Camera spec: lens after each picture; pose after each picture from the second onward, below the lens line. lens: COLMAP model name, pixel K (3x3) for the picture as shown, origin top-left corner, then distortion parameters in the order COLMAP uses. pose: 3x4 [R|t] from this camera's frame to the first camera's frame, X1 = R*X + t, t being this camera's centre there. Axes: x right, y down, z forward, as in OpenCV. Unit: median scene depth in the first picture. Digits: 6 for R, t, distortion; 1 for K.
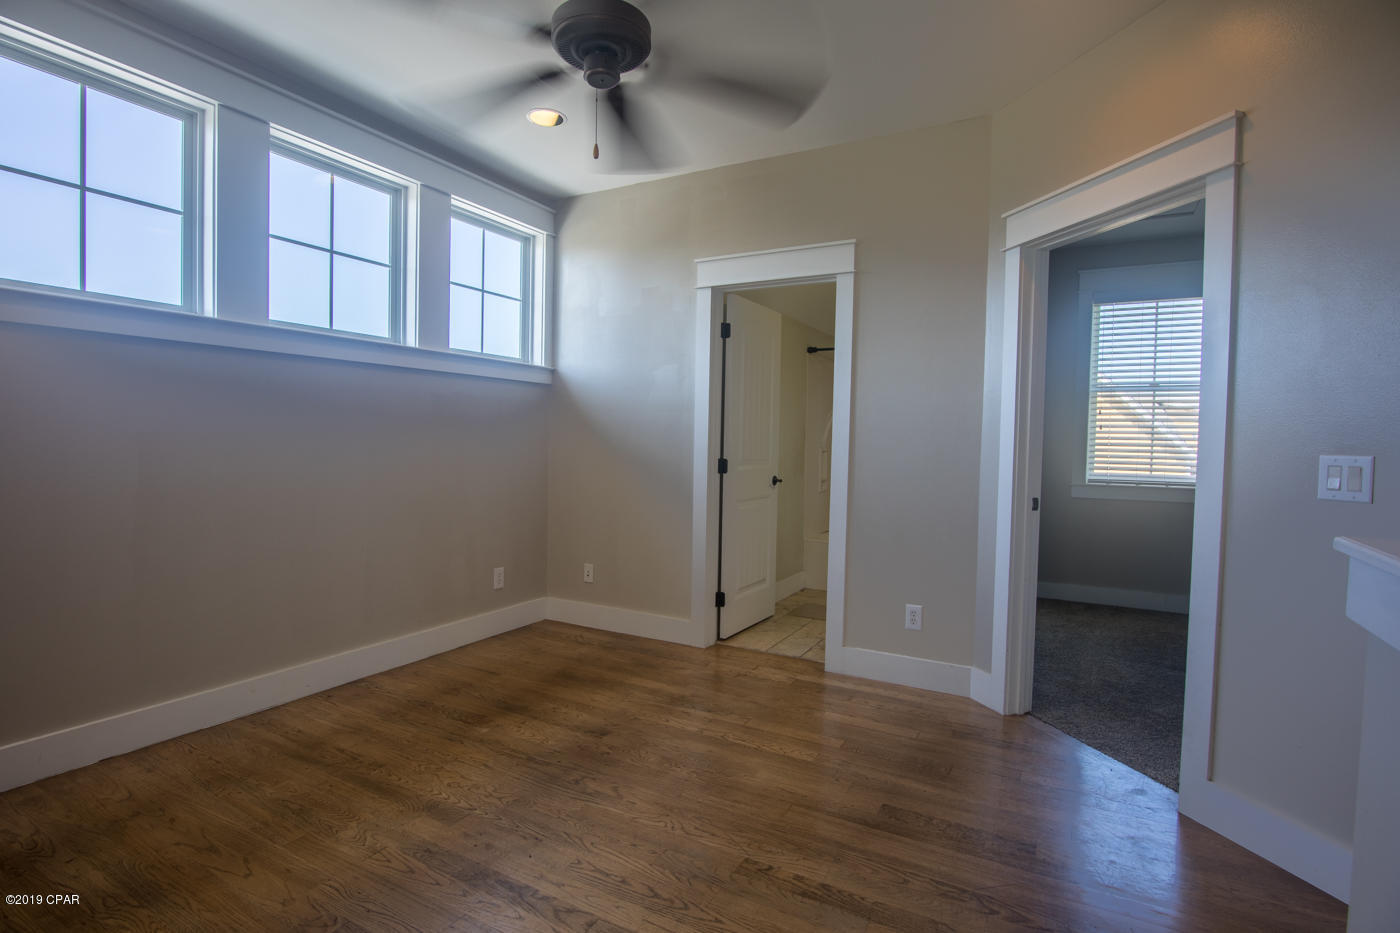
lens RADIAL K [[677.8, 0, 691.0], [0, 677.8, 465.2], [0, 0, 1]] dist [-0.021816, 0.000493]
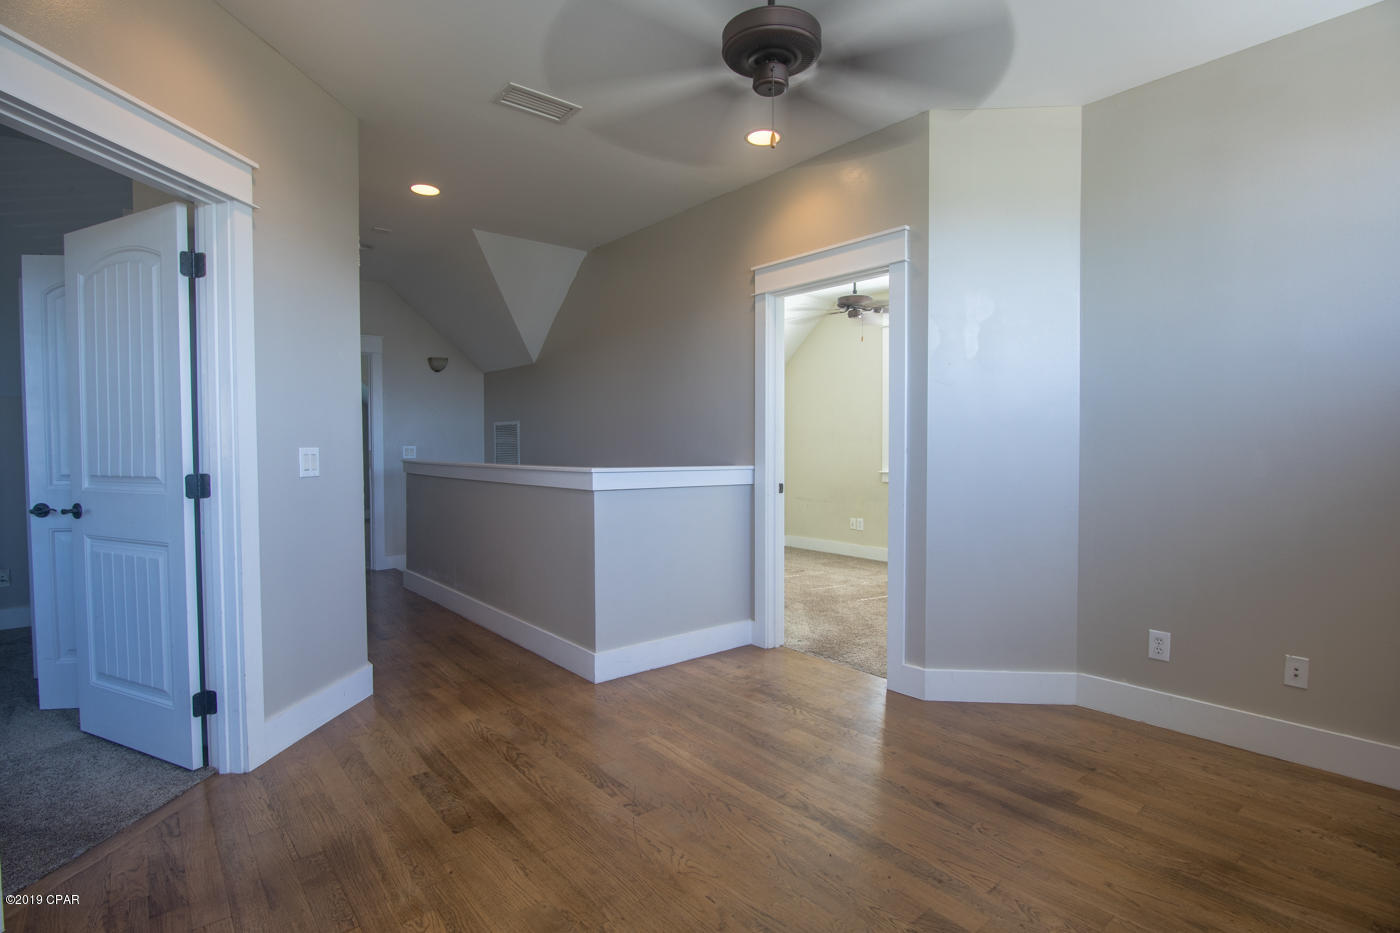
lens RADIAL K [[677.8, 0, 695.0], [0, 677.8, 462.1], [0, 0, 1]] dist [-0.021816, 0.000493]
pose [[-0.933691, -0.026728, 0.357082, -0.412504], [-0.001542, 0.997501, 0.070632, -0.090201], [-0.358077, 0.065398, -0.931399, 2.069116]]
